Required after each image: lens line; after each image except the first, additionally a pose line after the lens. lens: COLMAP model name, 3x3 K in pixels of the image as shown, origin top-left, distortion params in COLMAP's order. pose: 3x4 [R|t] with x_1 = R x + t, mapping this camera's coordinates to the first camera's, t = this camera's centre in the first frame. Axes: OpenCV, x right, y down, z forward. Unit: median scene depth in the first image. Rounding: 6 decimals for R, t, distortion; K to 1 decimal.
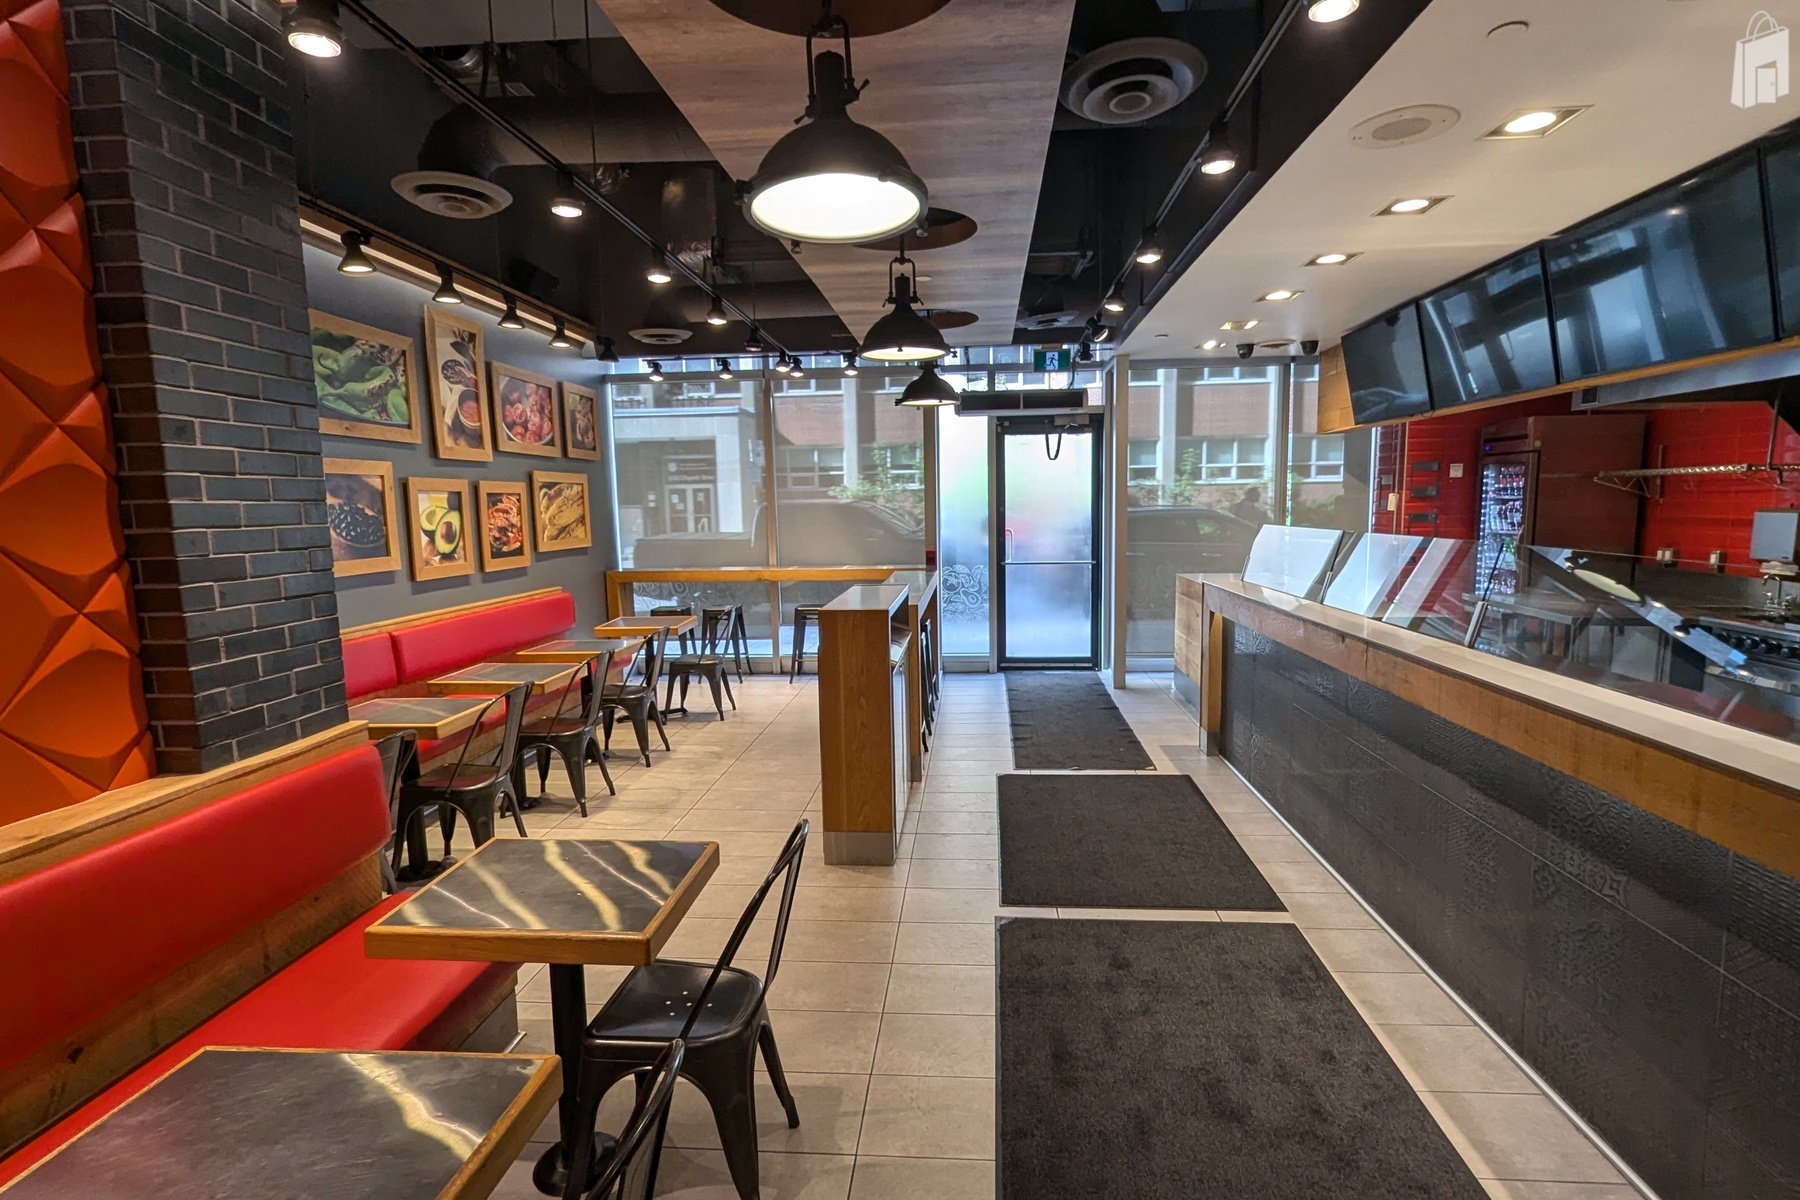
lens RADIAL K [[860.7, 0, 907.5], [0, 860.7, 610.5], [0, 0, 1]] dist [-0.000567, 0.001465]
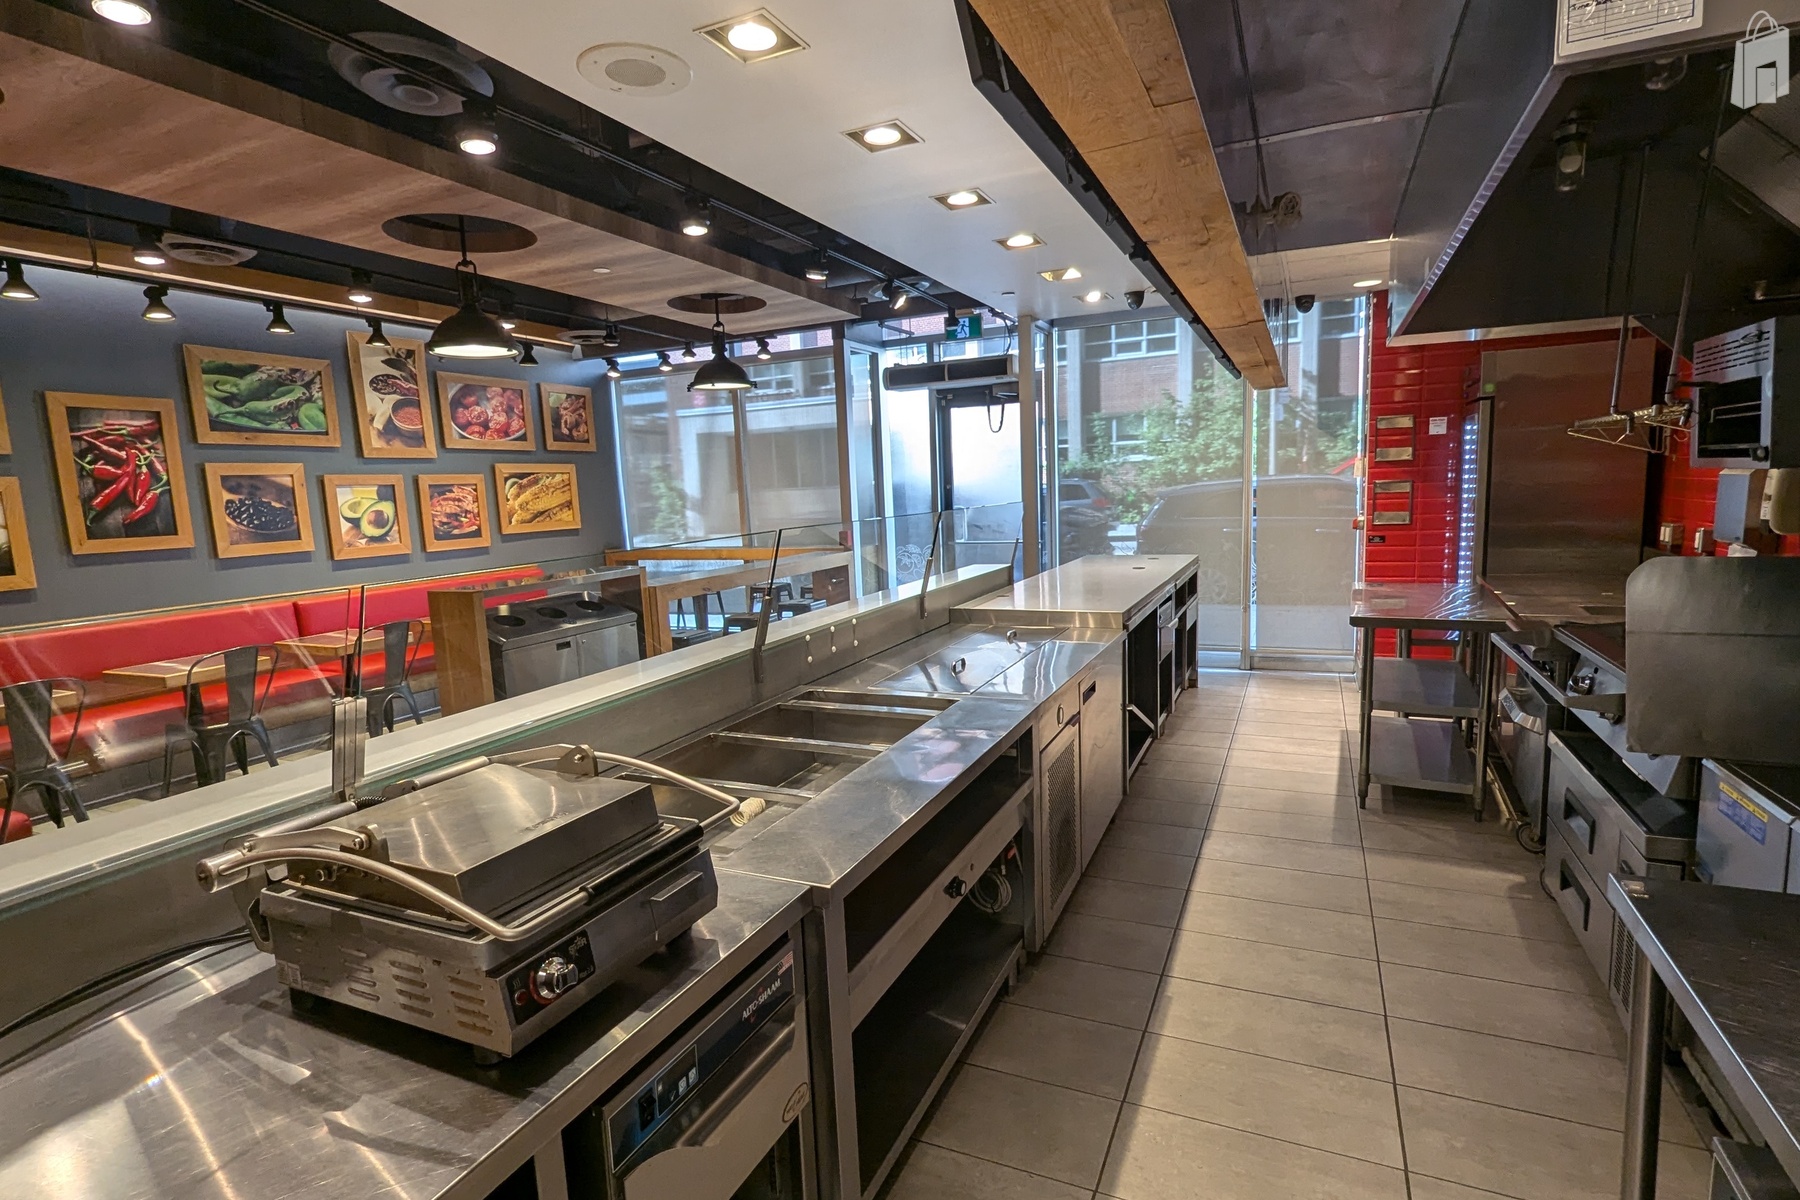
lens RADIAL K [[860.7, 0, 907.5], [0, 860.7, 610.5], [0, 0, 1]] dist [-0.000567, 0.001465]
pose [[0.939798, 0.027167, -0.340649, 0.563072], [-0.017114, 0.999326, 0.032483, -0.014219], [0.341302, -0.024697, 0.939629, 0.113802]]
